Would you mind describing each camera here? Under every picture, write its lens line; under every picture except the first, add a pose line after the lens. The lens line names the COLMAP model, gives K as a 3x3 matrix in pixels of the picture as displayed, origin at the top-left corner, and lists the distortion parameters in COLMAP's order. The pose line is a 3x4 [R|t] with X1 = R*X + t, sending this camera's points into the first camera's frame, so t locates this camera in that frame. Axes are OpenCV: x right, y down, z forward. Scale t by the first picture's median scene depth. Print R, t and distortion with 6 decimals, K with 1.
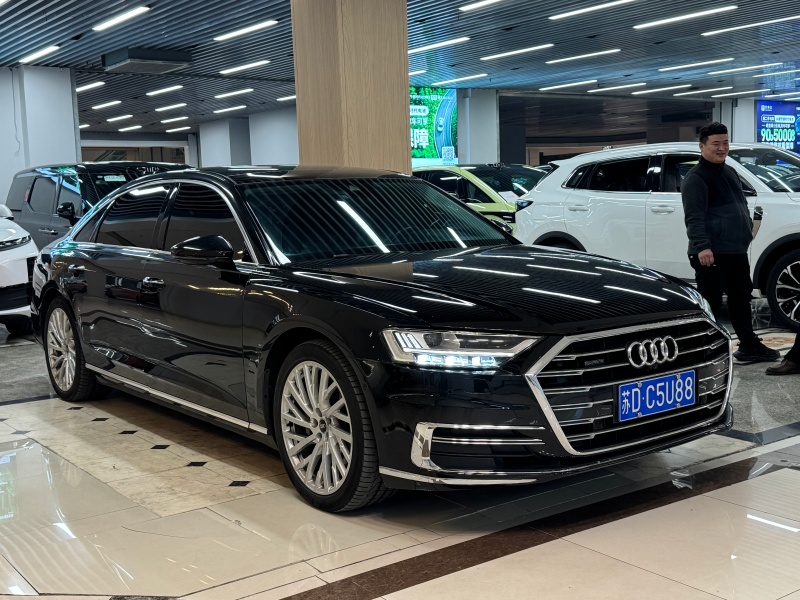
lens RADIAL K [[1002.4, 0, 401.8], [0, 1002.4, 300.2], [0, 0, 1]] dist [-0.001065, 0.000000]
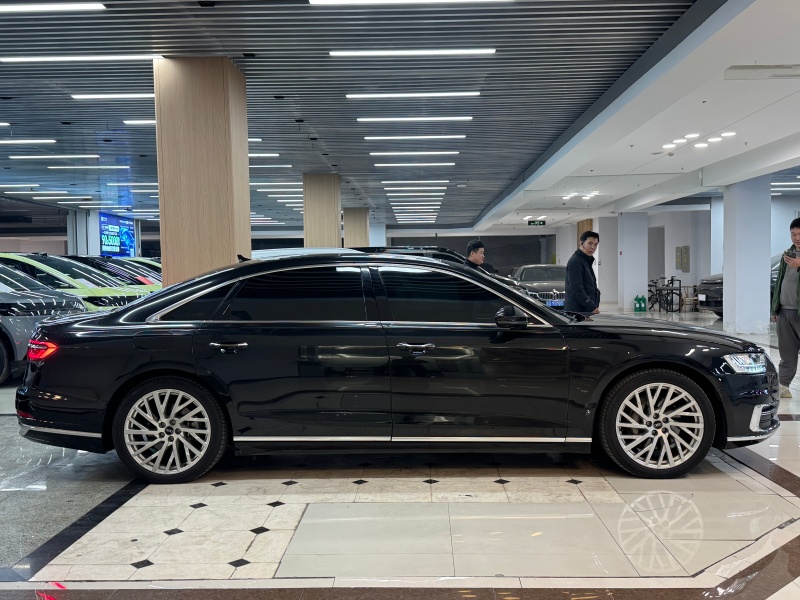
lens RADIAL K [[809.4, 0, 397.2], [0, 809.4, 302.5], [0, 0, 1]] dist [-0.009816, 0.000000]
pose [[0.627021, 0.001308, 0.779001, -0.283768], [0.068041, 0.996085, -0.056439, -0.004268], [-0.776025, 0.088393, 0.624477, 0.111907]]
